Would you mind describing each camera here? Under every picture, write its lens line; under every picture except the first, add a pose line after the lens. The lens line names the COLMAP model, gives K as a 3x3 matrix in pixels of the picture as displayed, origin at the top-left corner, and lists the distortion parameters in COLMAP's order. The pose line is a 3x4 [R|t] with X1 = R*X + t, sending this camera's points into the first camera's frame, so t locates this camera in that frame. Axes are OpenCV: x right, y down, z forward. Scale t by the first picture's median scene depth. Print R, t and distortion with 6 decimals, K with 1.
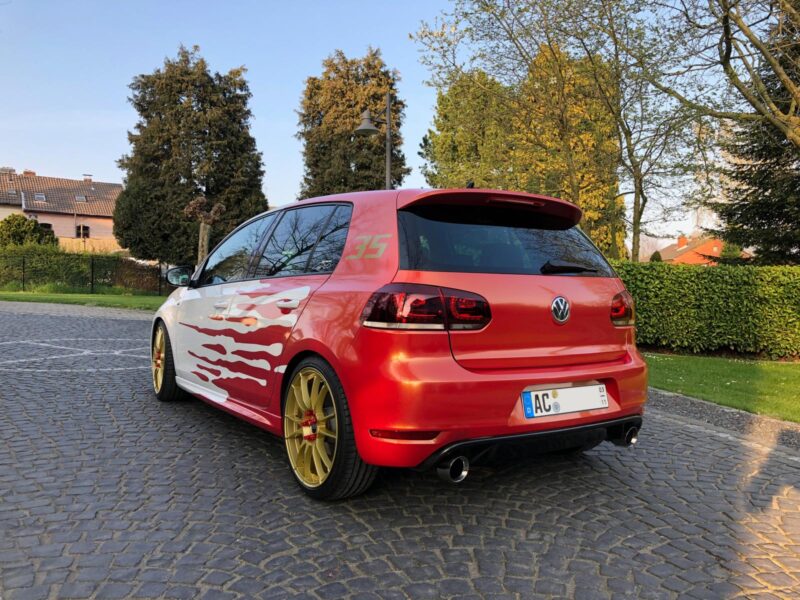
lens RADIAL K [[629.2, 0, 399.0], [0, 629.2, 298.0], [0, 0, 1]] dist [-0.008644, -0.005372]
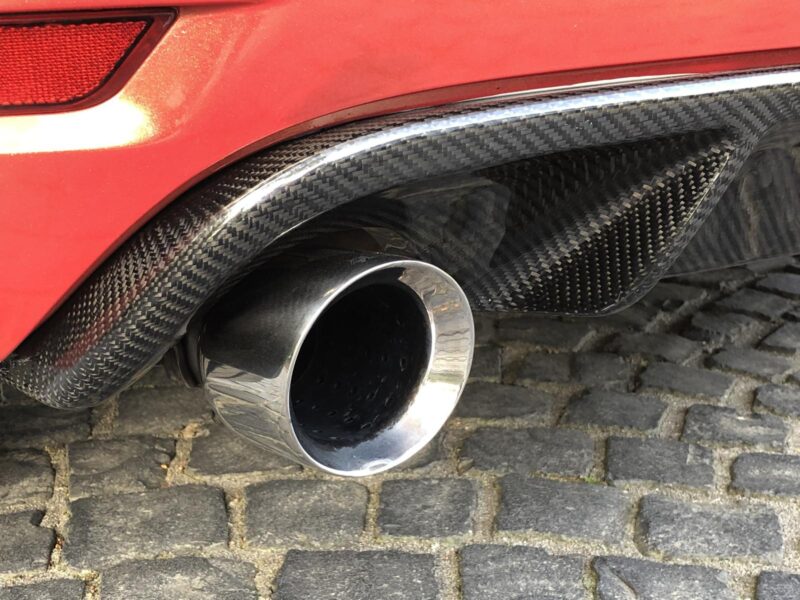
lens RADIAL K [[1190.1, 0, 400.1], [0, 1190.1, 300.2], [0, 0, 1]] dist [0.003405, 0.000000]
pose [[0.999283, -0.037381, 0.005977, 0.084241], [0.034497, 0.964213, 0.262874, 0.180926], [-0.015589, -0.262480, 0.964812, 0.701838]]
